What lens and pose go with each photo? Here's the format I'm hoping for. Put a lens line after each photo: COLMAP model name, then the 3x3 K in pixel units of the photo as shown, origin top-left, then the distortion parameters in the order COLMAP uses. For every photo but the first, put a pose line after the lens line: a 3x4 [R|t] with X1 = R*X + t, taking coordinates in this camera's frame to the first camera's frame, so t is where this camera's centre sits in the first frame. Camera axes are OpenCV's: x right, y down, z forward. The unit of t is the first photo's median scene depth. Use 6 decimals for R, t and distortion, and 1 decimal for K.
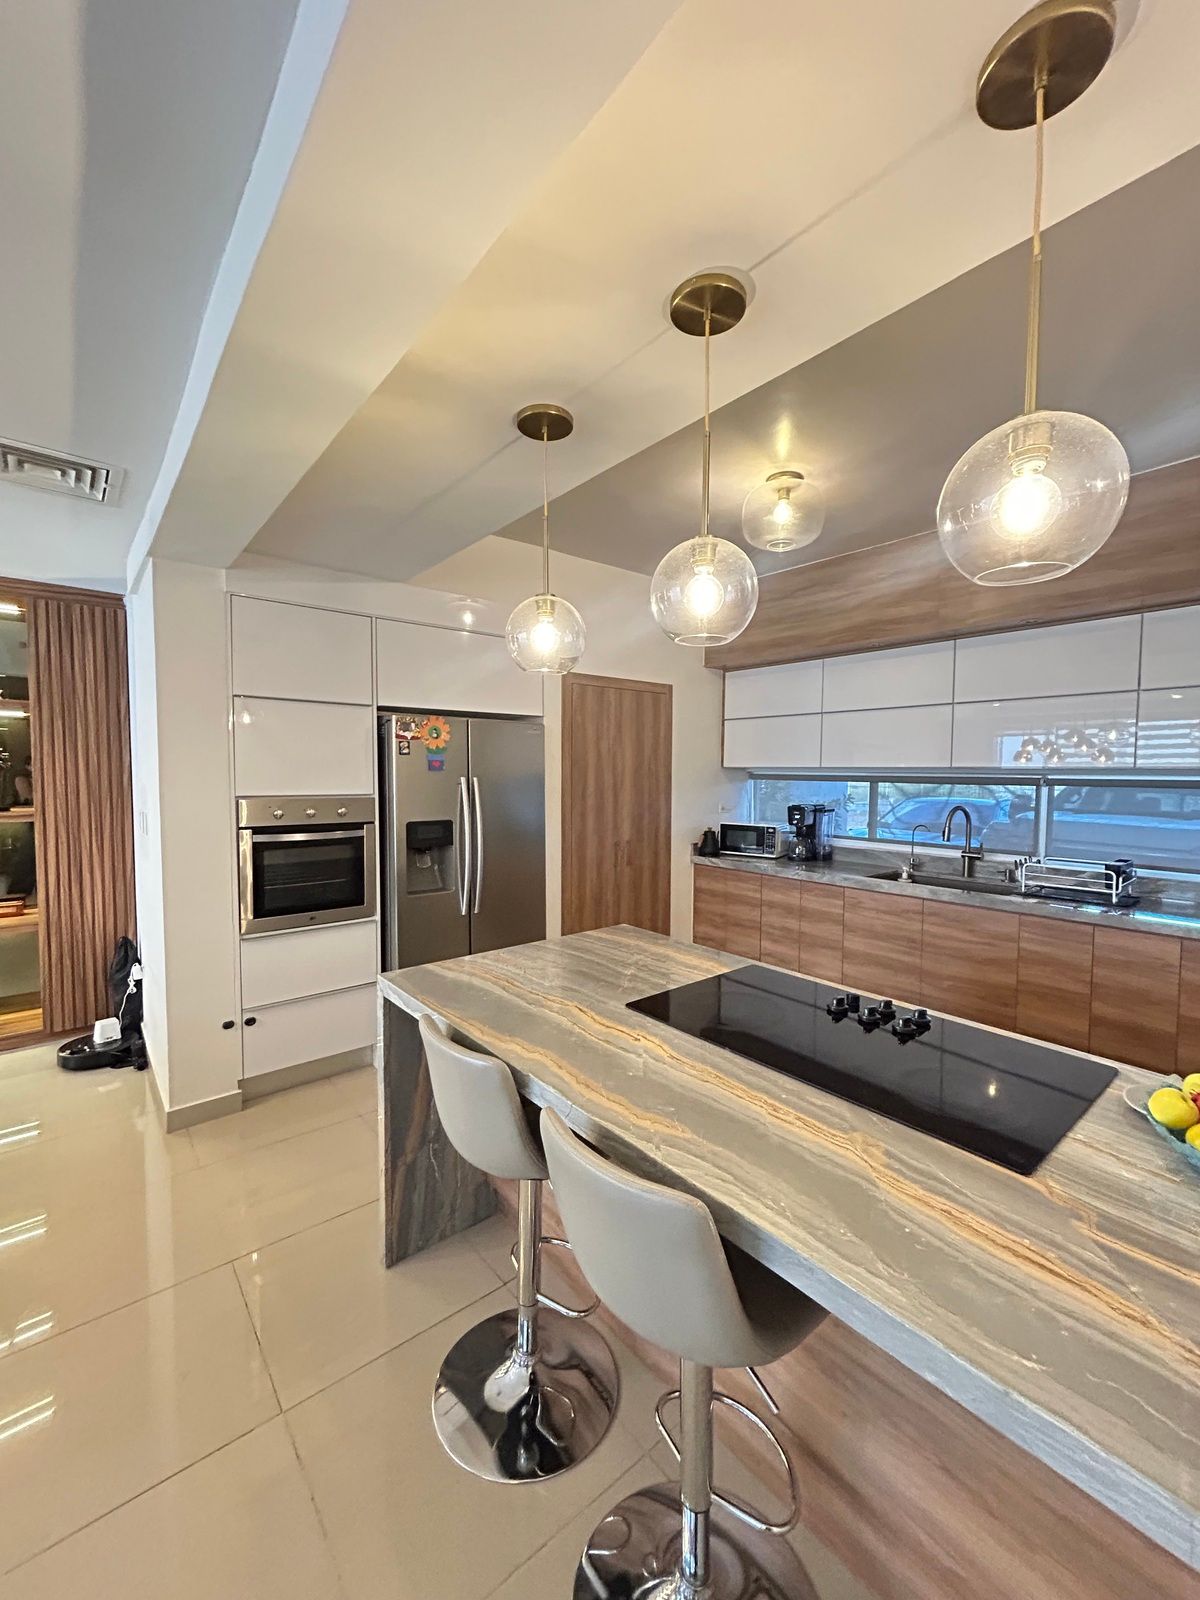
lens RADIAL K [[647.5, 0, 603.5], [0, 647.5, 793.4], [0, 0, 1]] dist [0.000471, -0.000004]
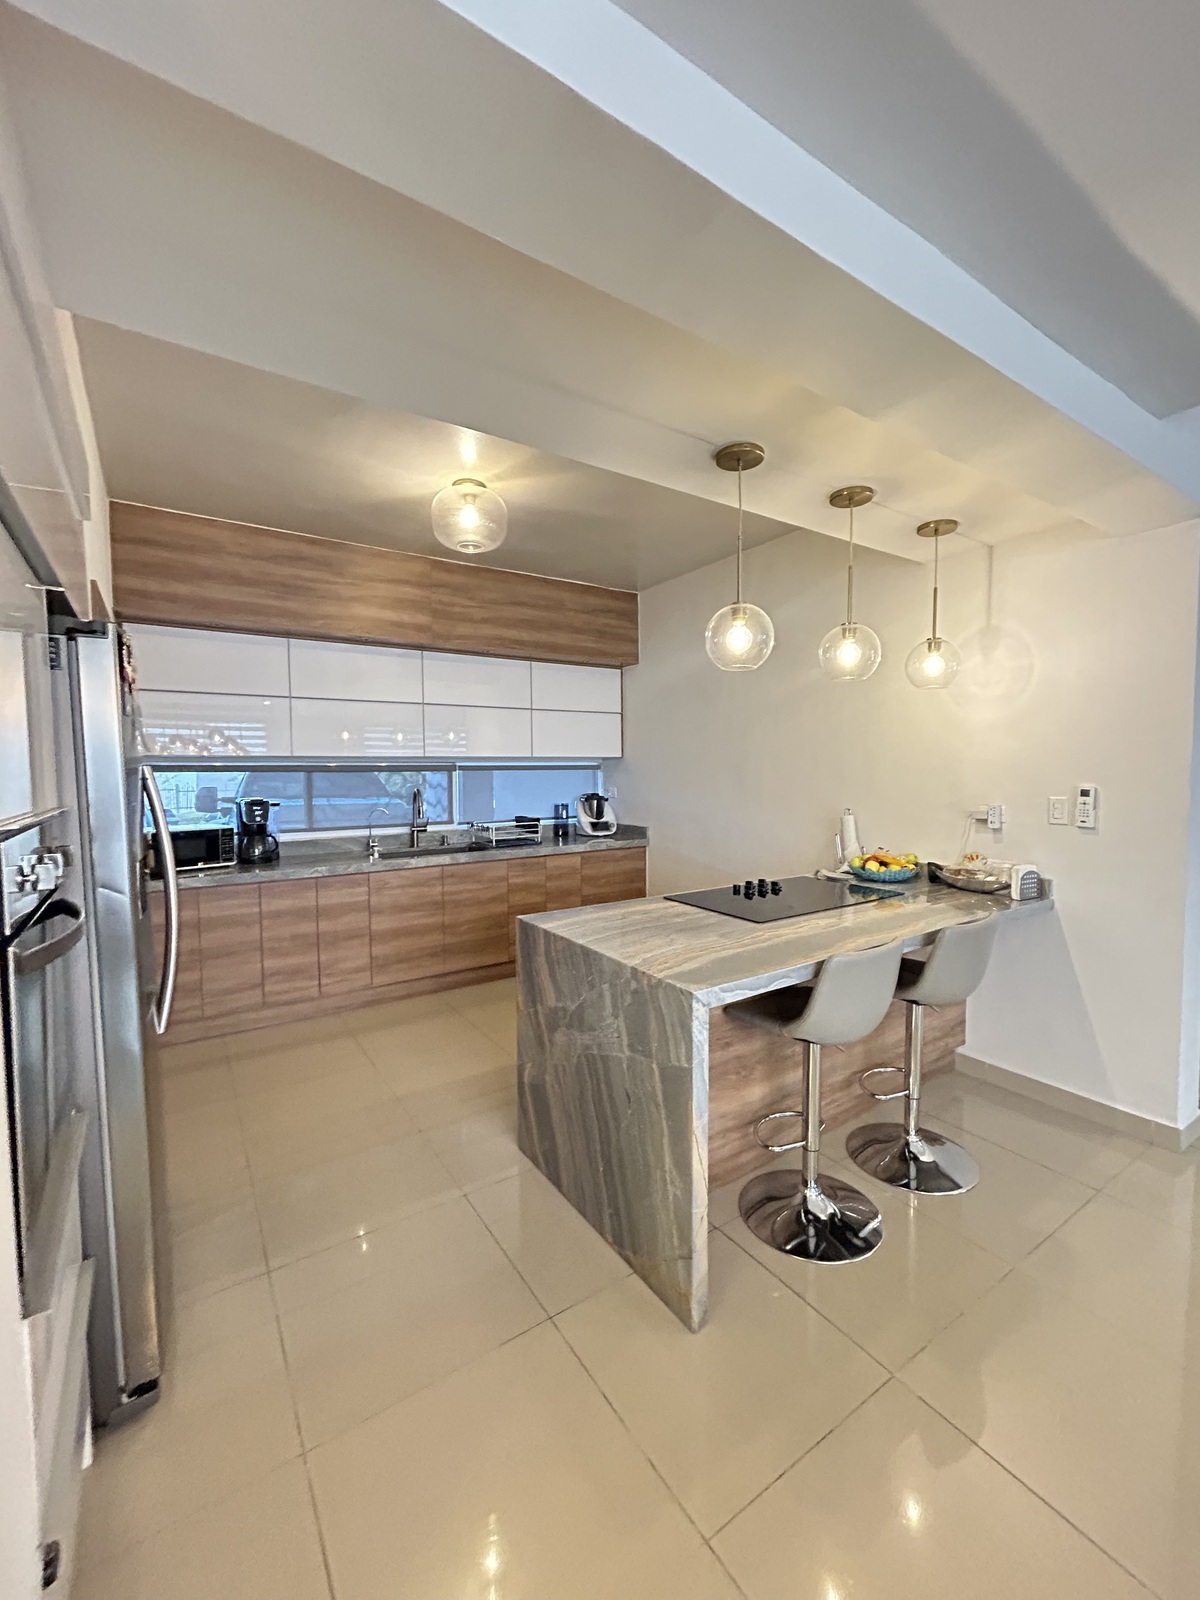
lens RADIAL K [[641.0, 0, 606.8], [0, 641.0, 798.4], [0, 0, 1]] dist [-0.003337, -0.000292]
pose [[0.106658, -0.055380, 0.992752, -0.657443], [0.042580, 0.997786, 0.051087, -0.010082], [-0.993384, 0.036822, 0.108780, 0.569994]]
